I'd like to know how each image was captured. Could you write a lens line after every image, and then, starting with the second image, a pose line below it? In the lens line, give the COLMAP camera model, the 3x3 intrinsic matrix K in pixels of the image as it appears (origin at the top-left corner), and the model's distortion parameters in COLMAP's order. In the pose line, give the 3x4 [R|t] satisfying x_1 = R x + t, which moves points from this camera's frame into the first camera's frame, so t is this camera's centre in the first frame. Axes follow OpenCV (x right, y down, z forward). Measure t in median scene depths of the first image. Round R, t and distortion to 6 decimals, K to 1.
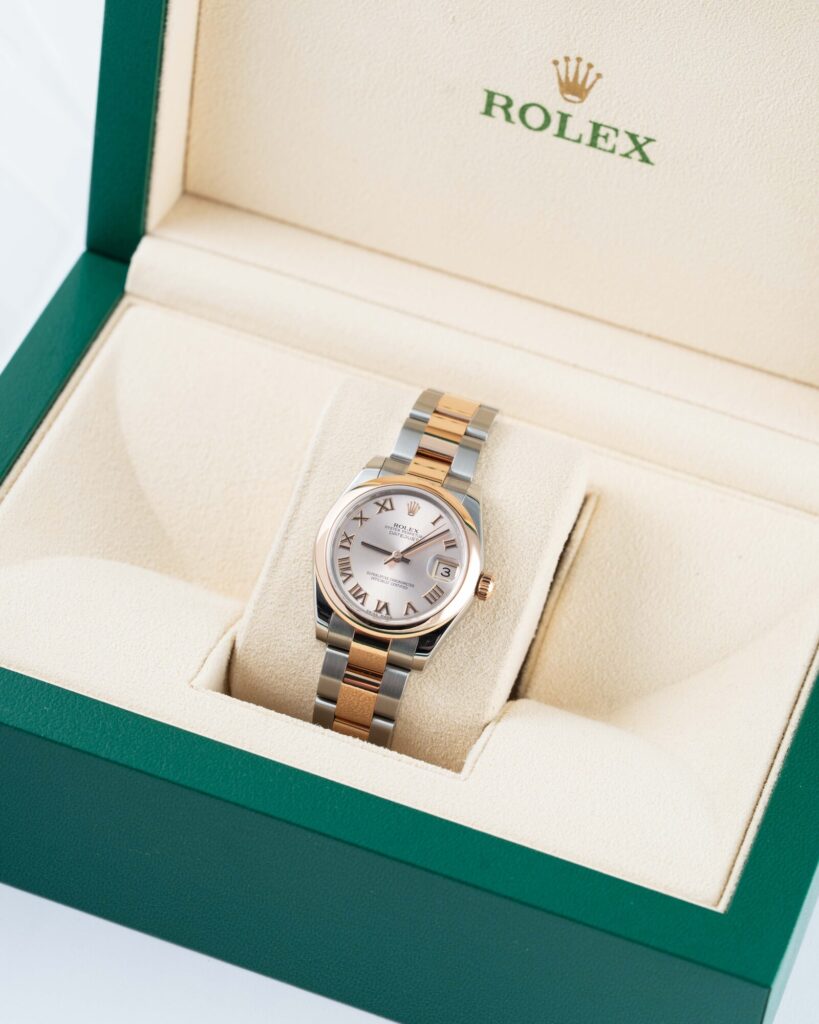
lens RADIAL K [[4507.7, 0, 409.5], [0, 4507.7, 512.0], [0, 0, 1]] dist [-0.063779, -2.096811]
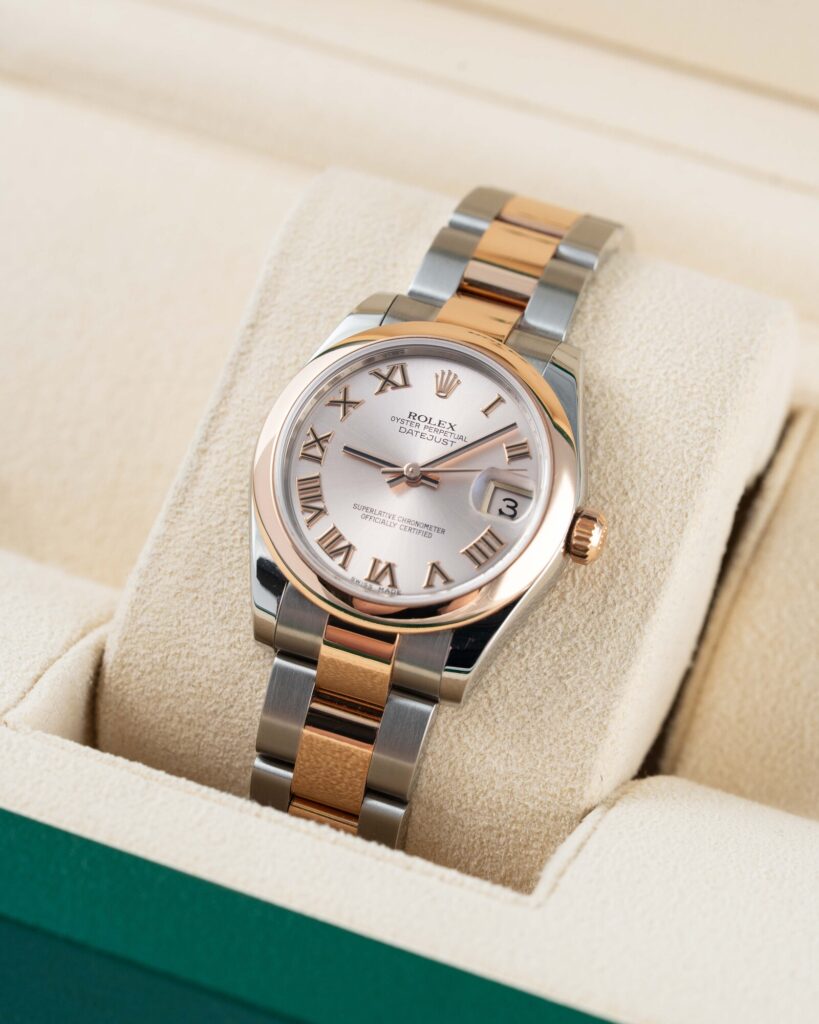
lens RADIAL K [[4507.7, 0, 409.5], [0, 4507.7, 512.0], [0, 0, 1]] dist [-0.063779, -2.096811]
pose [[0.997706, 0.005186, -0.067499, 0.031032], [-0.013804, 0.991699, -0.127839, 0.078603], [0.066276, 0.128477, 0.989495, 0.492933]]
